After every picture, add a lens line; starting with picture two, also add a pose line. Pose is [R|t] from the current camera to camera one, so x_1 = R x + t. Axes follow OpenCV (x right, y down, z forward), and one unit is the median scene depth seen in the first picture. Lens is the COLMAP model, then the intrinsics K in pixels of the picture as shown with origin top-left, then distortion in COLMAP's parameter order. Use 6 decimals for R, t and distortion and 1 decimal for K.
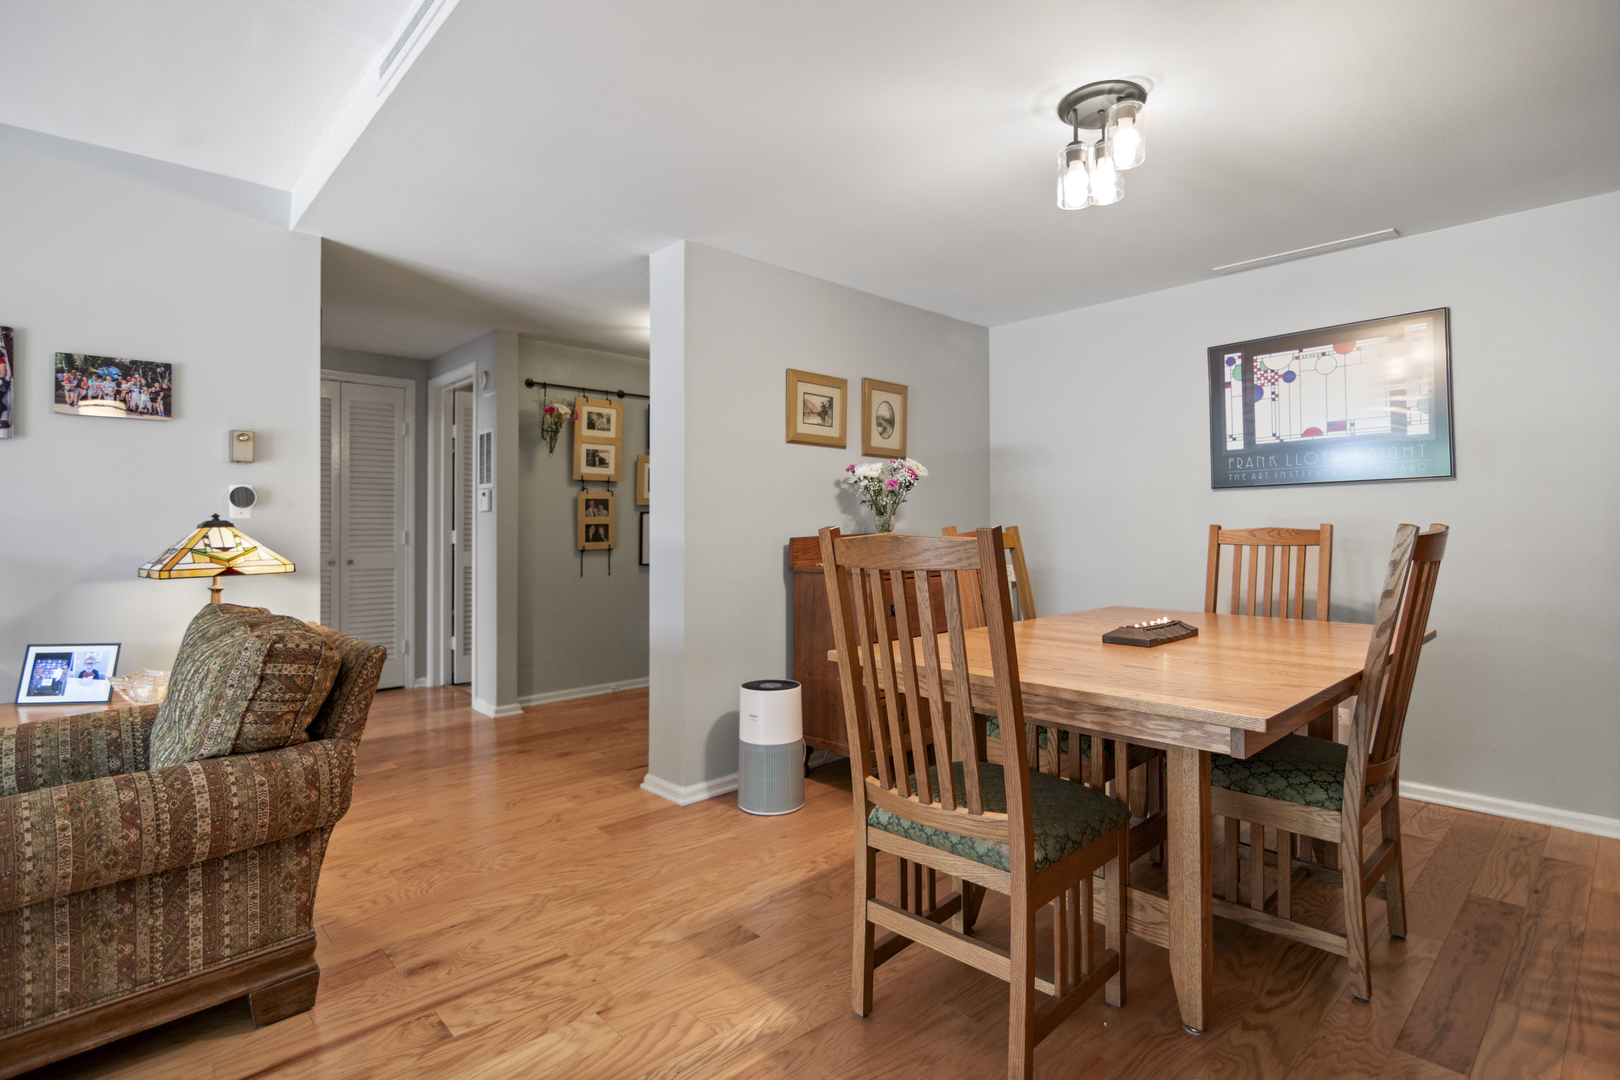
lens RADIAL K [[783.7, 0, 810.0], [0, 783.7, 540.0], [0, 0, 1]] dist [-0.003895, -0.000838]
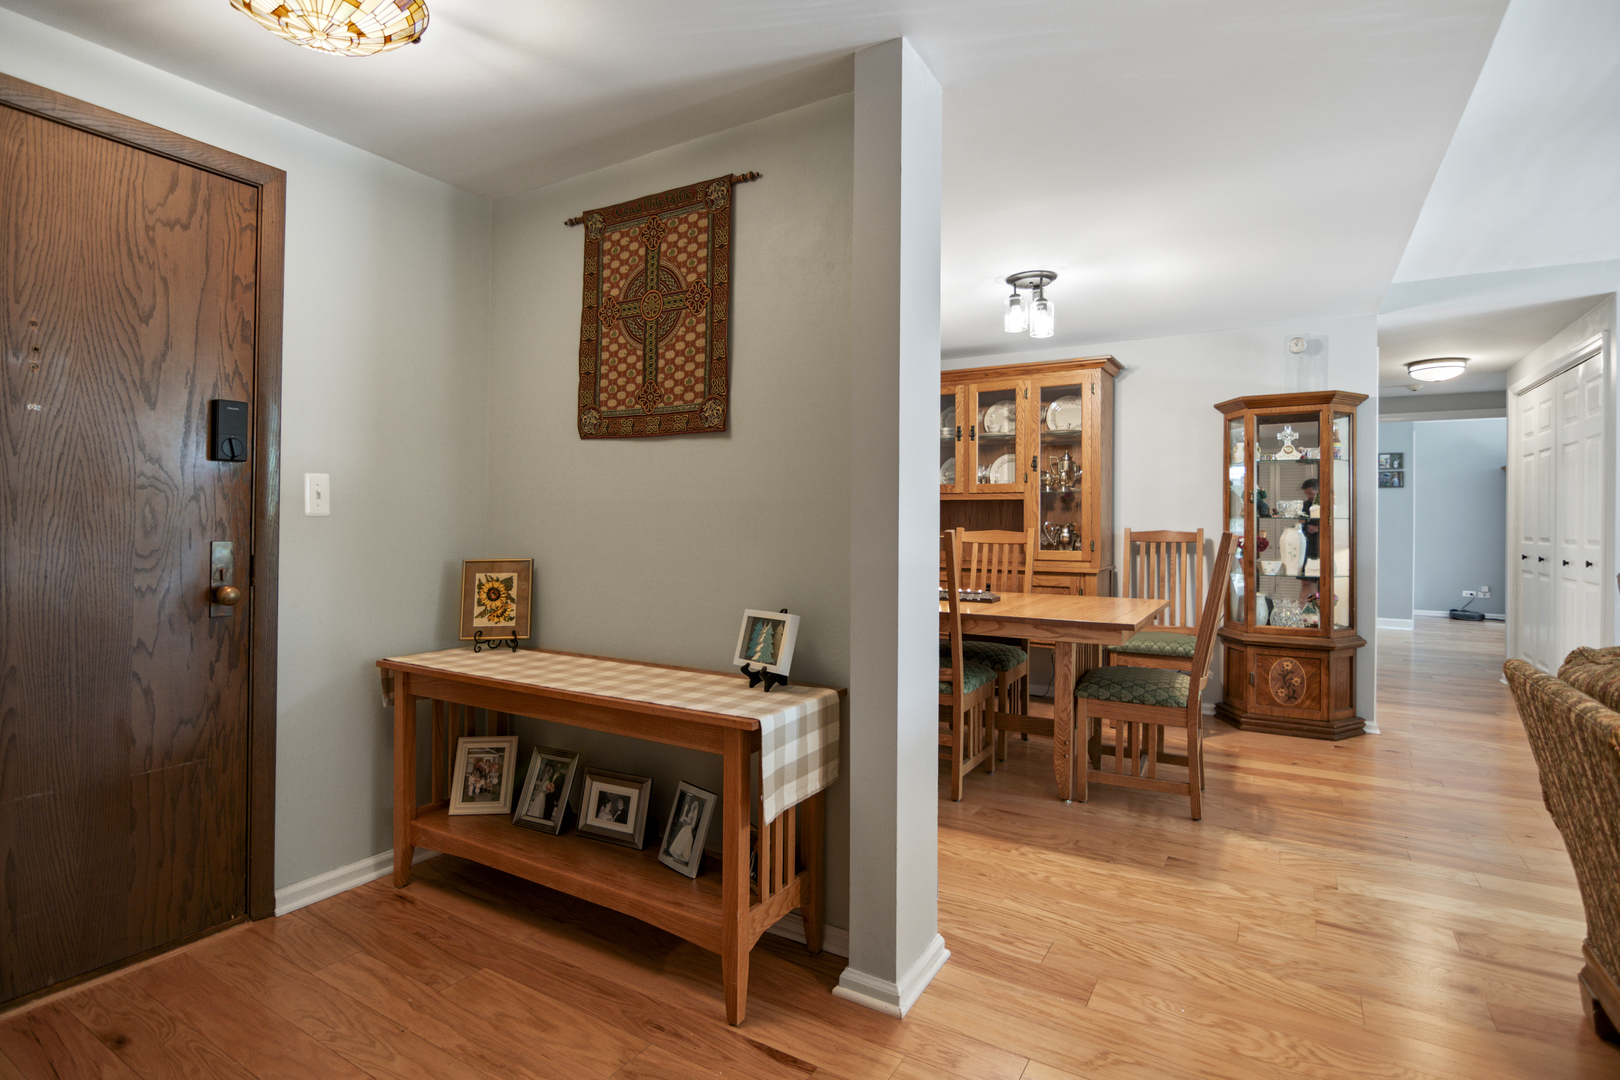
lens RADIAL K [[795.6, 0, 807.0], [0, 795.6, 513.8], [0, 0, 1]] dist [-0.000545, -0.009157]
pose [[-0.269230, 0.011794, 0.963004, -1.123843], [0.012987, 0.999879, -0.008615, -0.041652], [-0.962988, 0.010187, -0.269351, 1.861287]]
